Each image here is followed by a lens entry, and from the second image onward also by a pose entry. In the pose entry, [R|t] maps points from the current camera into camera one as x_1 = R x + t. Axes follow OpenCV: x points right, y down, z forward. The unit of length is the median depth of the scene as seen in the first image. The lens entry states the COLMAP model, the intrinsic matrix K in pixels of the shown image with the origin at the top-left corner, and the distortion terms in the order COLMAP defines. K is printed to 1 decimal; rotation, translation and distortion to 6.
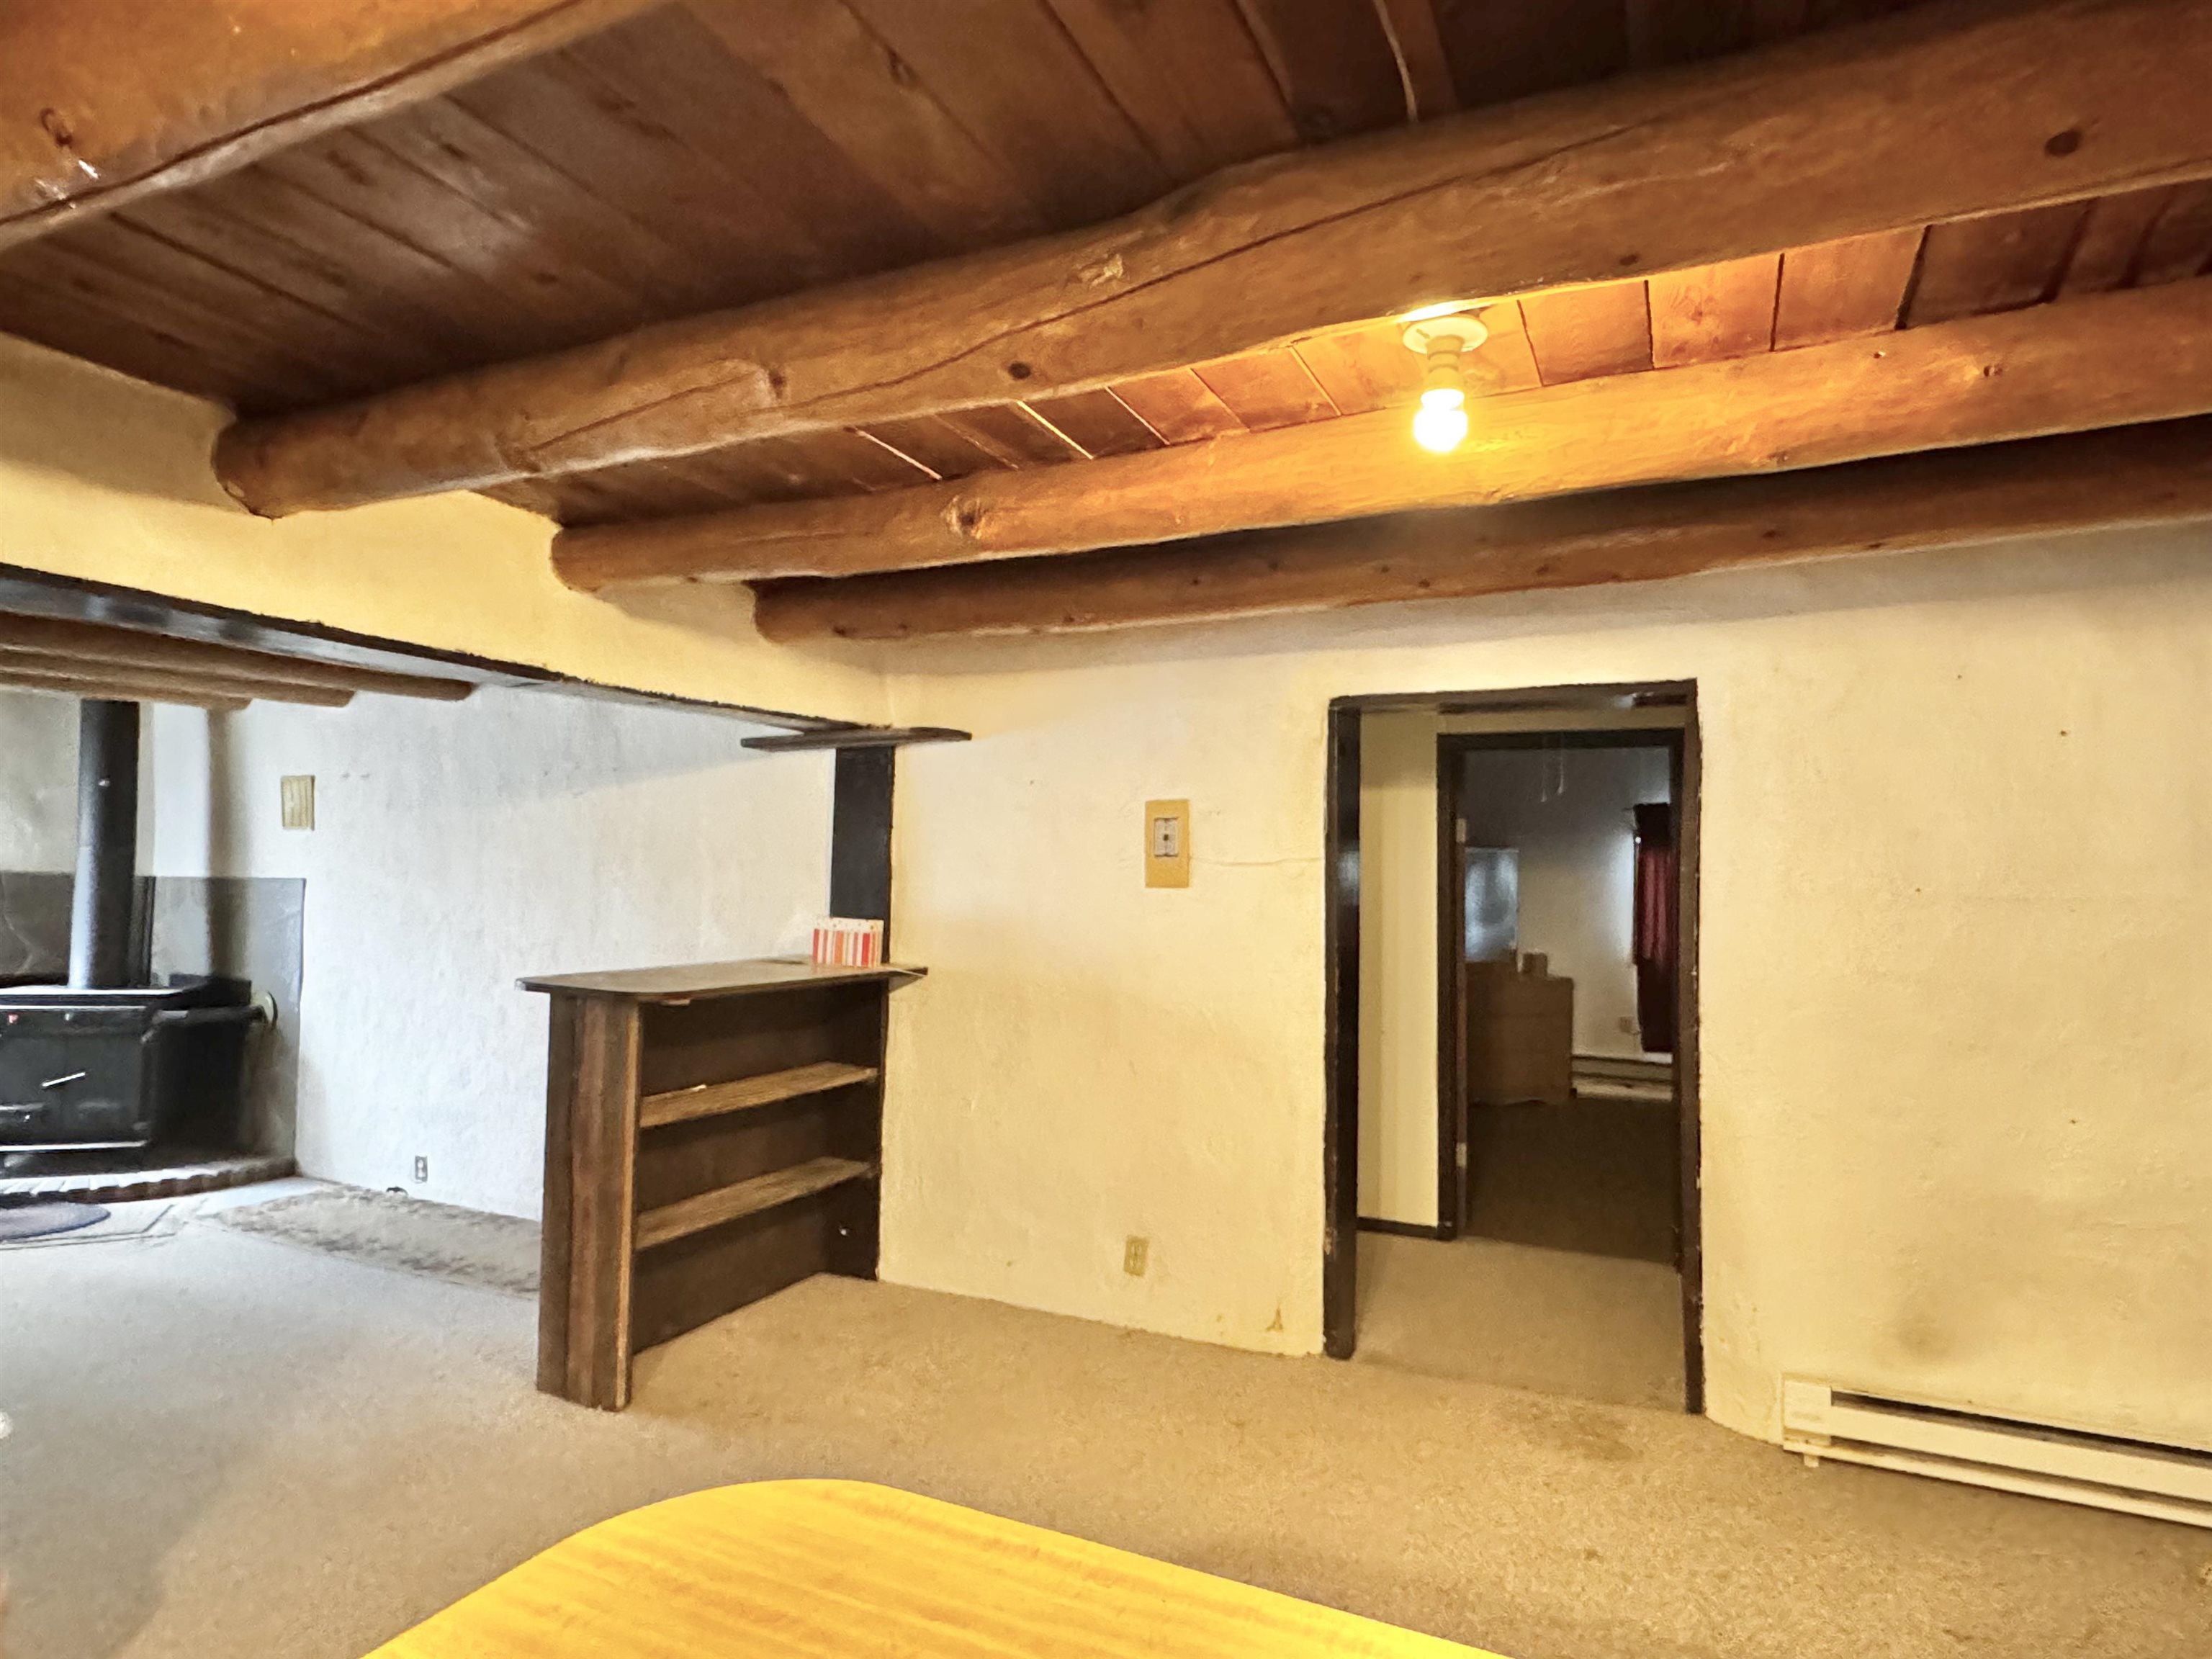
lens RADIAL K [[1229.1, 0, 1102.7], [0, 1229.1, 835.4], [0, 0, 1]] dist [-0.006065, 0.001916]
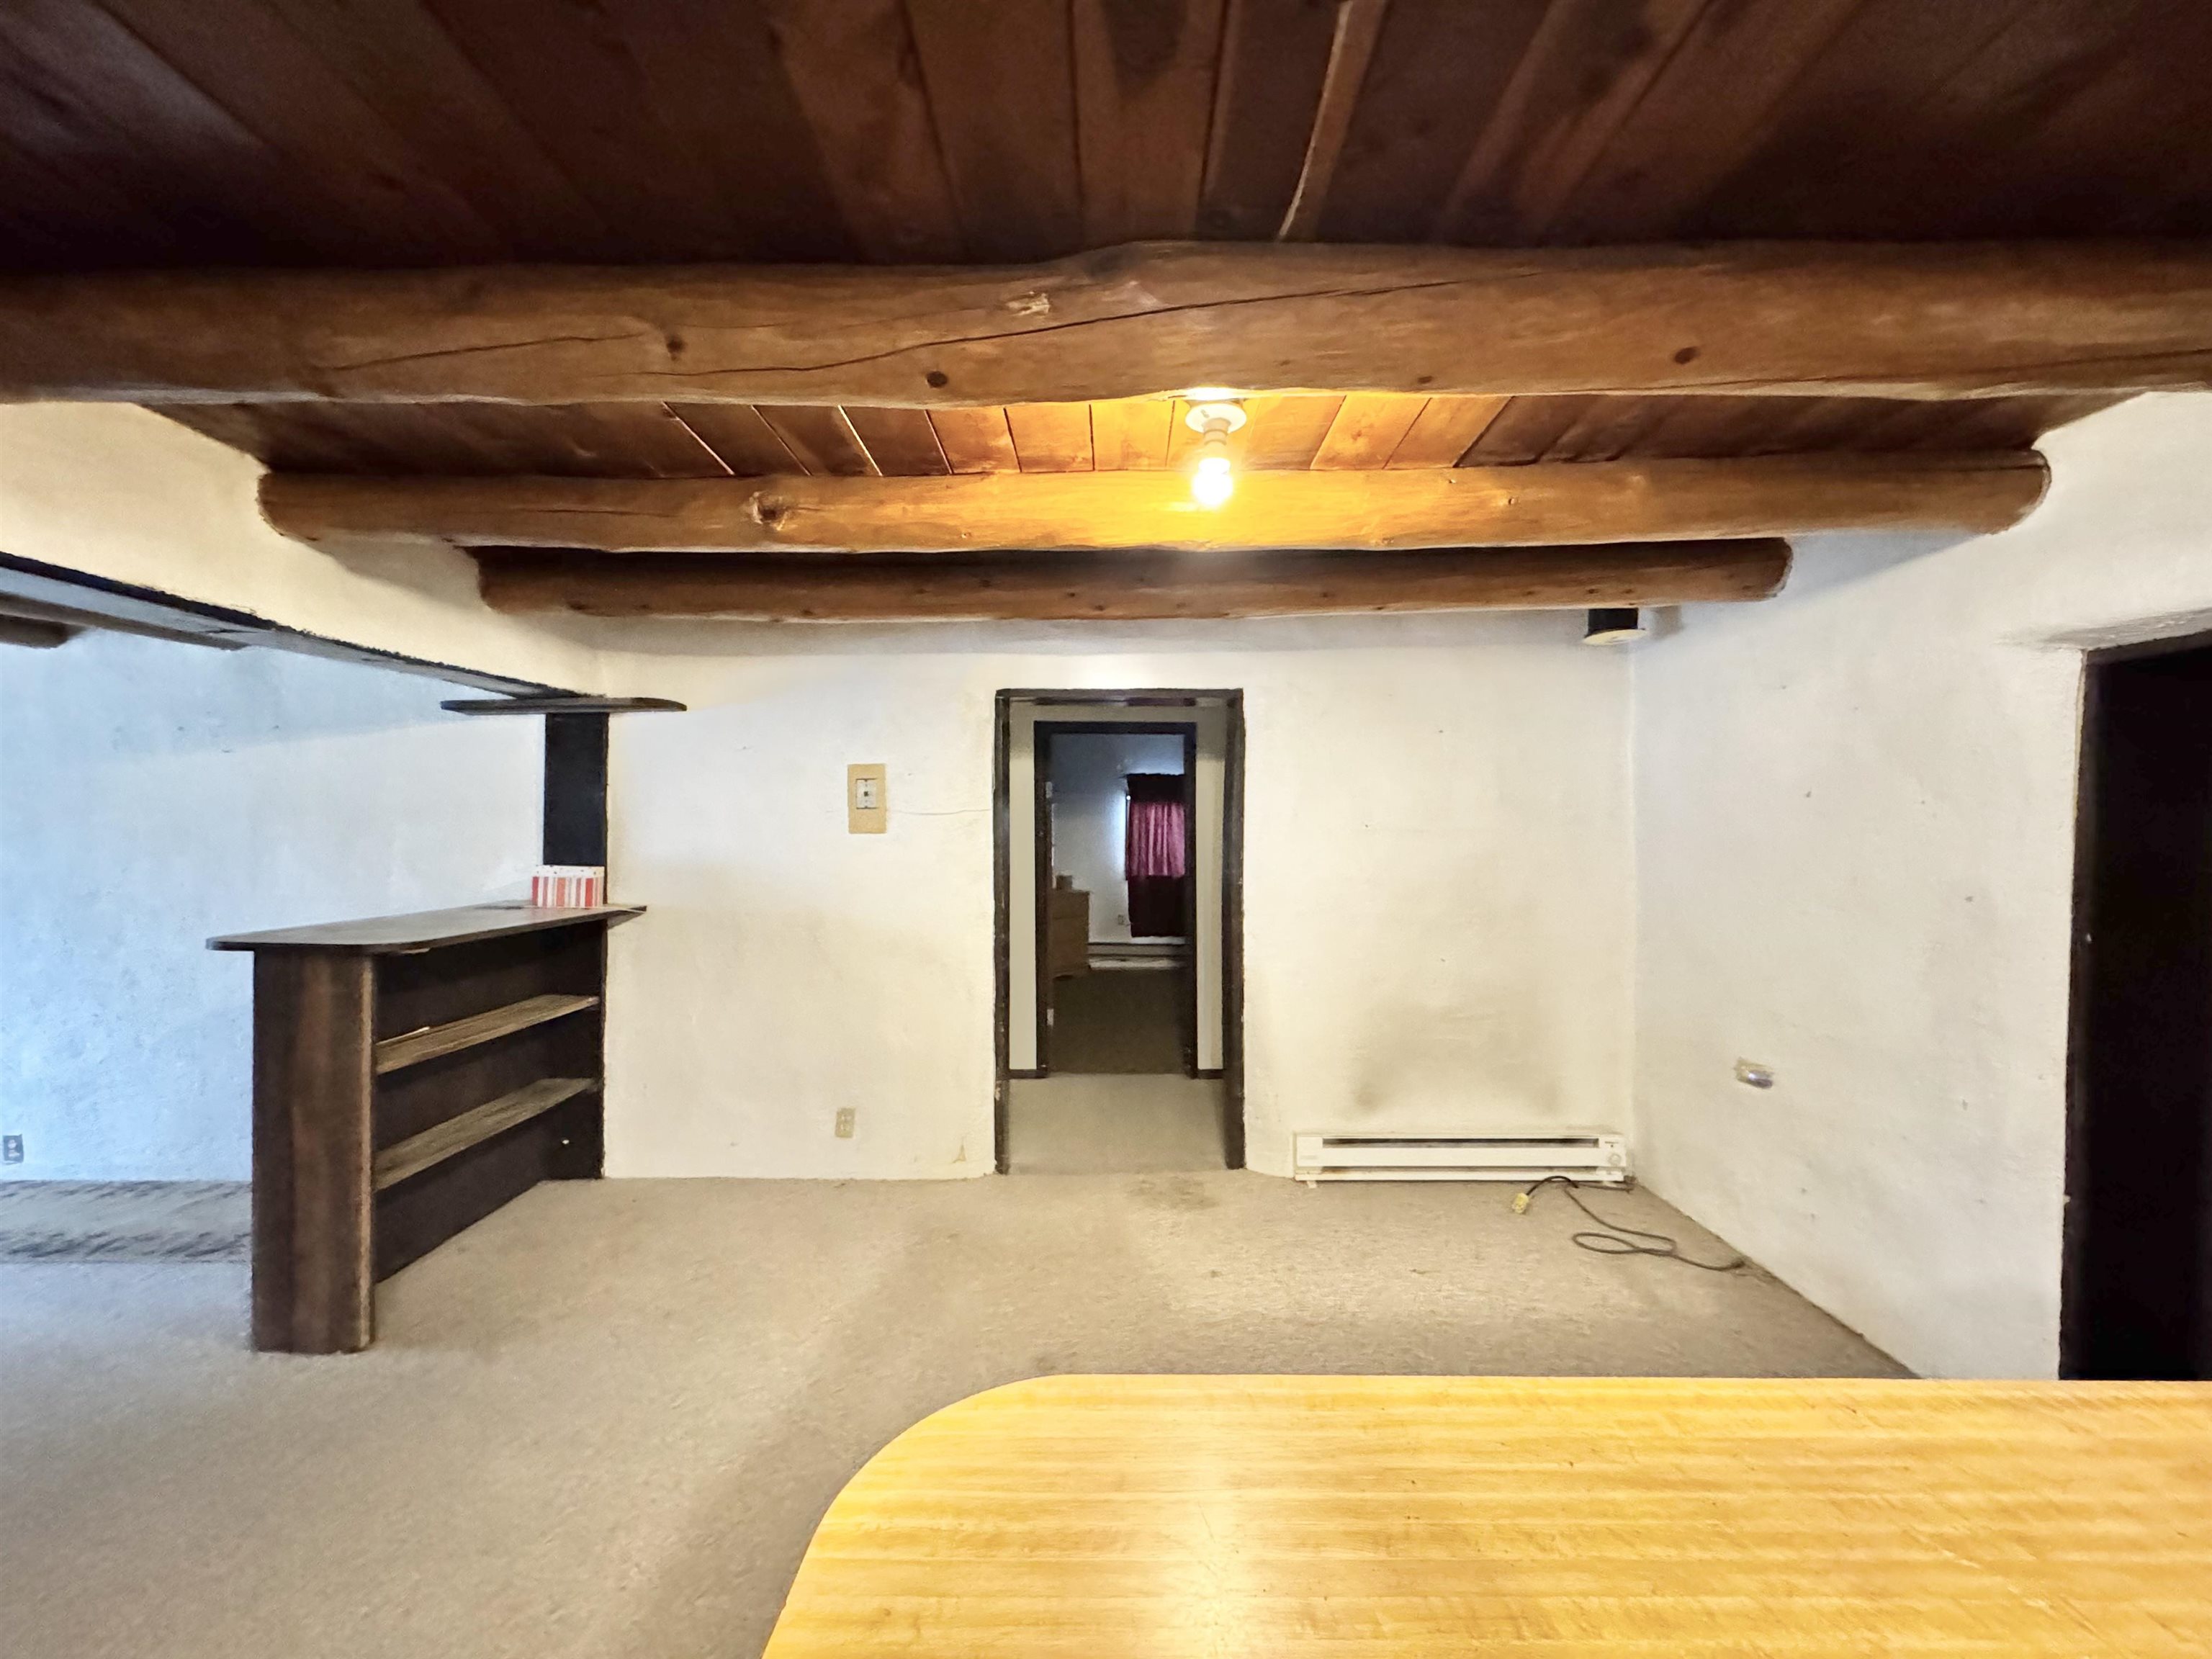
lens RADIAL K [[883.3, 0, 1108.4], [0, 883.3, 829.7], [0, 0, 1]] dist [-0.006737, 0.001106]
pose [[0.905863, -0.015894, 0.423272, -0.131819], [-0.000366, 0.999266, 0.038307, 0.004558], [-0.423570, -0.034856, 0.905193, 0.082636]]
